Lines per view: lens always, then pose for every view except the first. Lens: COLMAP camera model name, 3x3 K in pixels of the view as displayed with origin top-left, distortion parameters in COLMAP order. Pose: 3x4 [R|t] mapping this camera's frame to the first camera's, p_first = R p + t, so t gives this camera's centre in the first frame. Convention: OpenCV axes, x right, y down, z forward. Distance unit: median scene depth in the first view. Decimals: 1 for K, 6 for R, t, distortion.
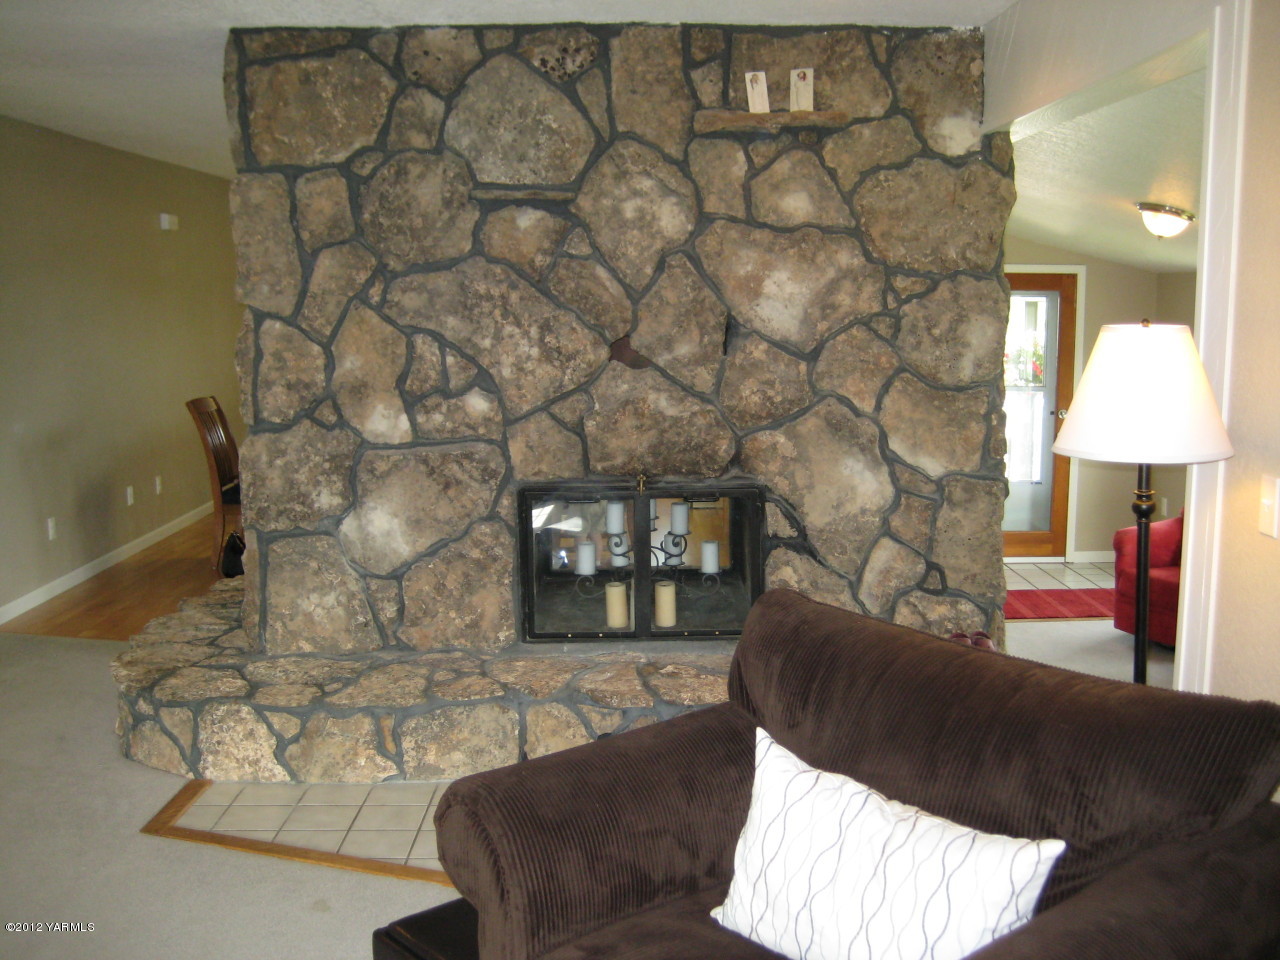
lens RADIAL K [[1326.9, 0, 640.0], [0, 1326.9, 480.0], [0, 0, 1]] dist [-0.003233, -0.176347]
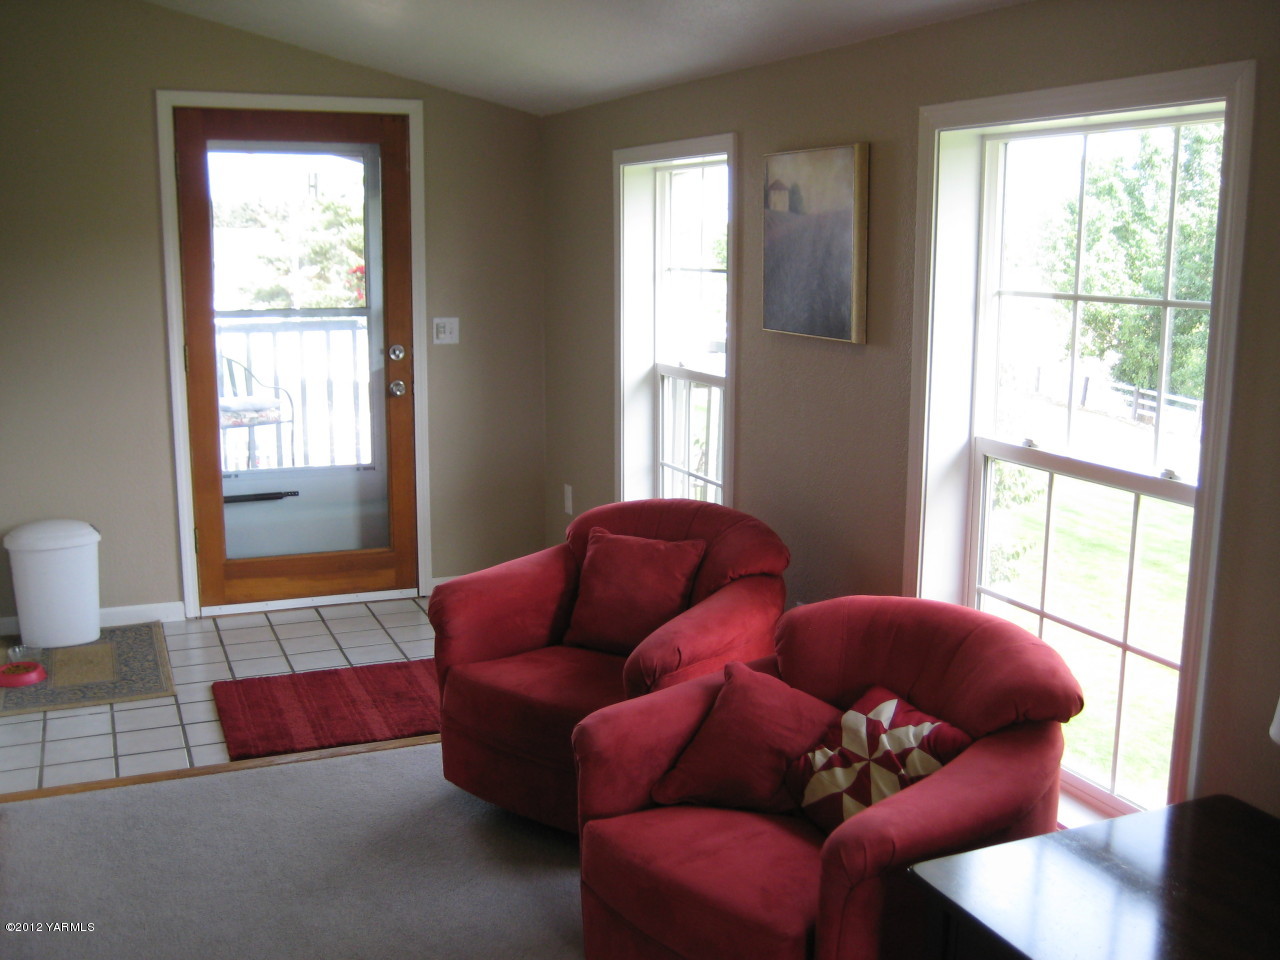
lens RADIAL K [[1326.9, 0, 640.0], [0, 1326.9, 480.0], [0, 0, 1]] dist [-0.003233, -0.176347]
pose [[0.927436, -0.060122, 0.369117, 0.197803], [0.047802, 0.997955, 0.042441, -0.012677], [-0.370913, -0.021717, 0.928413, 0.406585]]
